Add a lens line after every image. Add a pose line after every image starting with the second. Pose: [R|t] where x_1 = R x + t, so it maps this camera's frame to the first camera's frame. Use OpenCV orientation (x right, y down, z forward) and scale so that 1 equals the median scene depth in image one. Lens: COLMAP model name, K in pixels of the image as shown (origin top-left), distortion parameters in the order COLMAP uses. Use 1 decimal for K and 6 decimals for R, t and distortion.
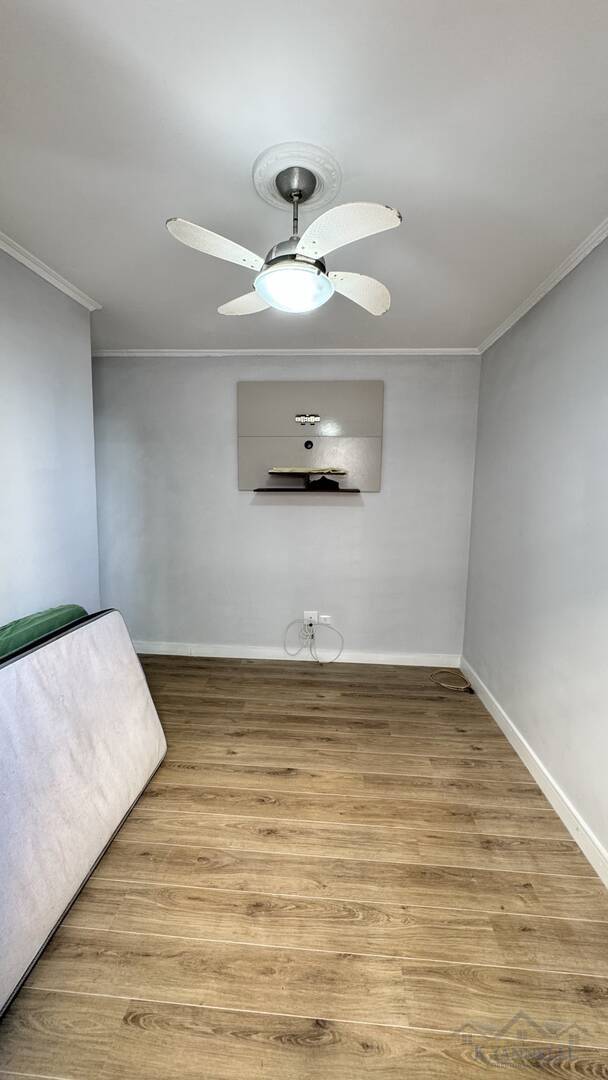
lens RADIAL K [[431.3, 0, 305.0], [0, 431.3, 539.5], [0, 0, 1]] dist [-0.001538, 0.000169]
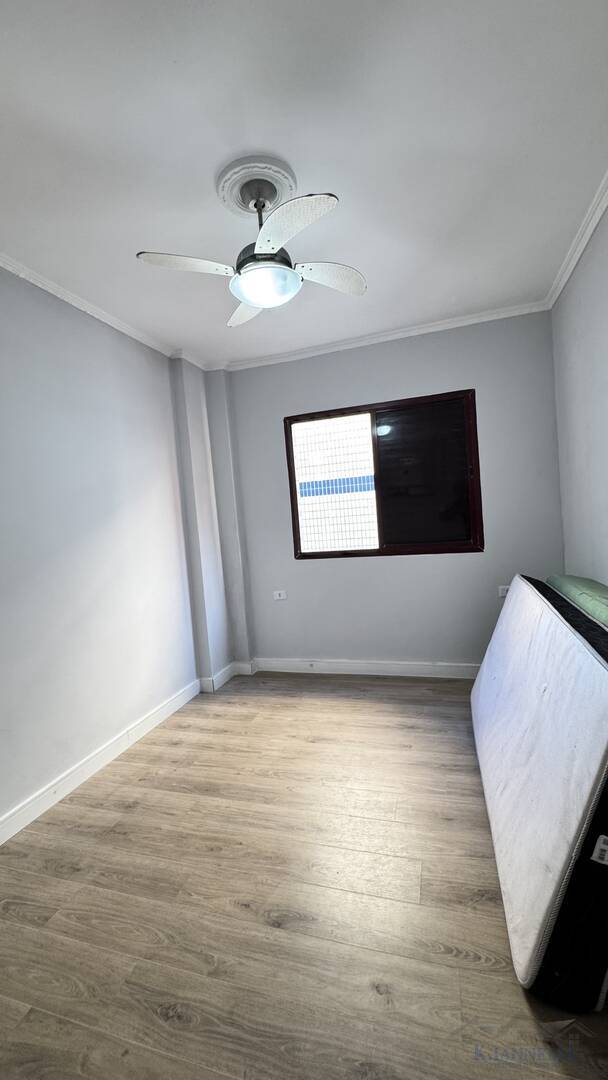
lens RADIAL K [[431.3, 0, 305.0], [0, 431.3, 539.5], [0, 0, 1]] dist [-0.001538, 0.000169]
pose [[-0.972897, 0.039604, 0.227820, -0.284794], [0.079911, 0.982107, 0.170528, -0.111820], [-0.216990, 0.184112, -0.958654, 1.823514]]
